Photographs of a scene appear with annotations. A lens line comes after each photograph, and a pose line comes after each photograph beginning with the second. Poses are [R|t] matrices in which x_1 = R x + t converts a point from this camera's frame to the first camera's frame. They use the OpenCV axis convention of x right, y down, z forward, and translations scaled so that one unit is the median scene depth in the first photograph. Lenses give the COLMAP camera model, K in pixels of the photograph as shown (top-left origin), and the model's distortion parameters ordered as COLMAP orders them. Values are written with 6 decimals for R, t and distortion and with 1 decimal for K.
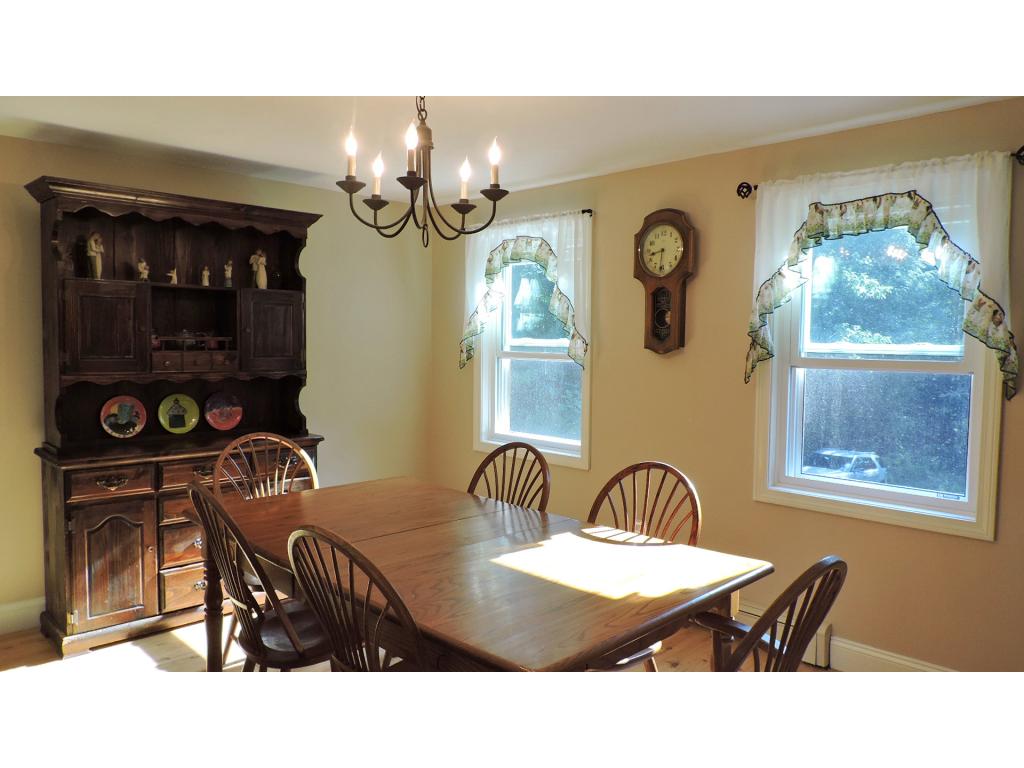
lens RADIAL K [[759.6, 0, 517.6], [0, 759.6, 381.5], [0, 0, 1]] dist [0.007510, 0.002701]
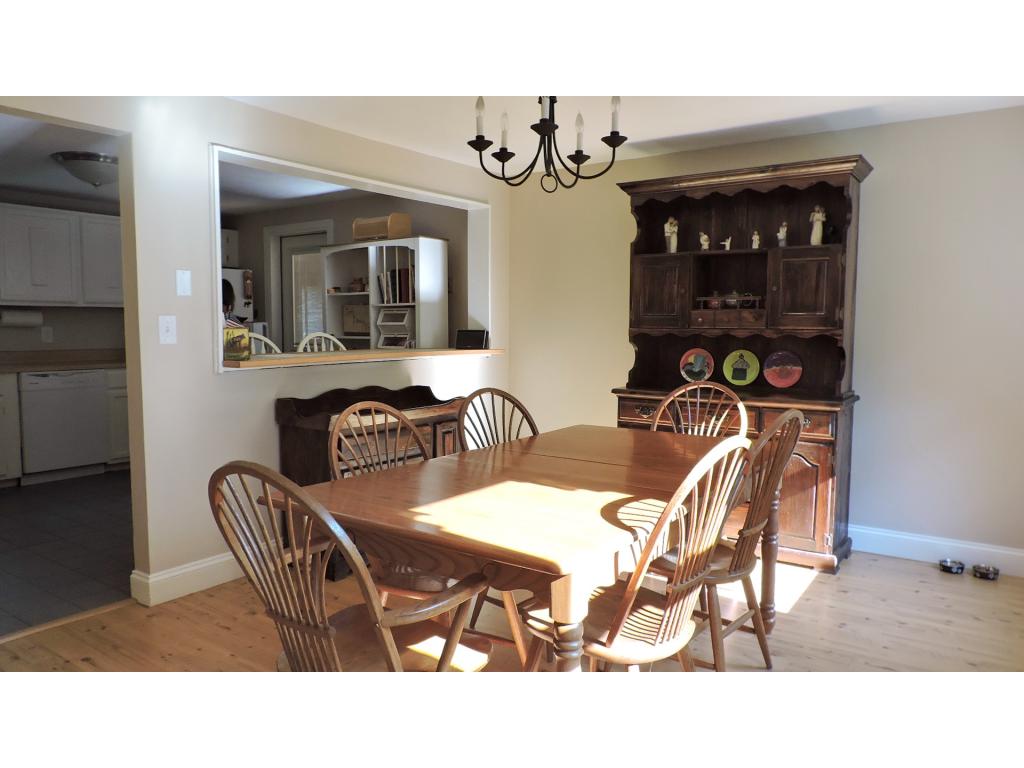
lens RADIAL K [[726.1, 0, 512.0], [0, 726.1, 384.0], [0, 0, 1]] dist [0.000689, 0.000028]
pose [[0.181089, 0.063040, -0.981444, 0.565986], [-0.062164, 0.996682, 0.052549, 0.032601], [0.981500, 0.051495, 0.184407, 0.495668]]
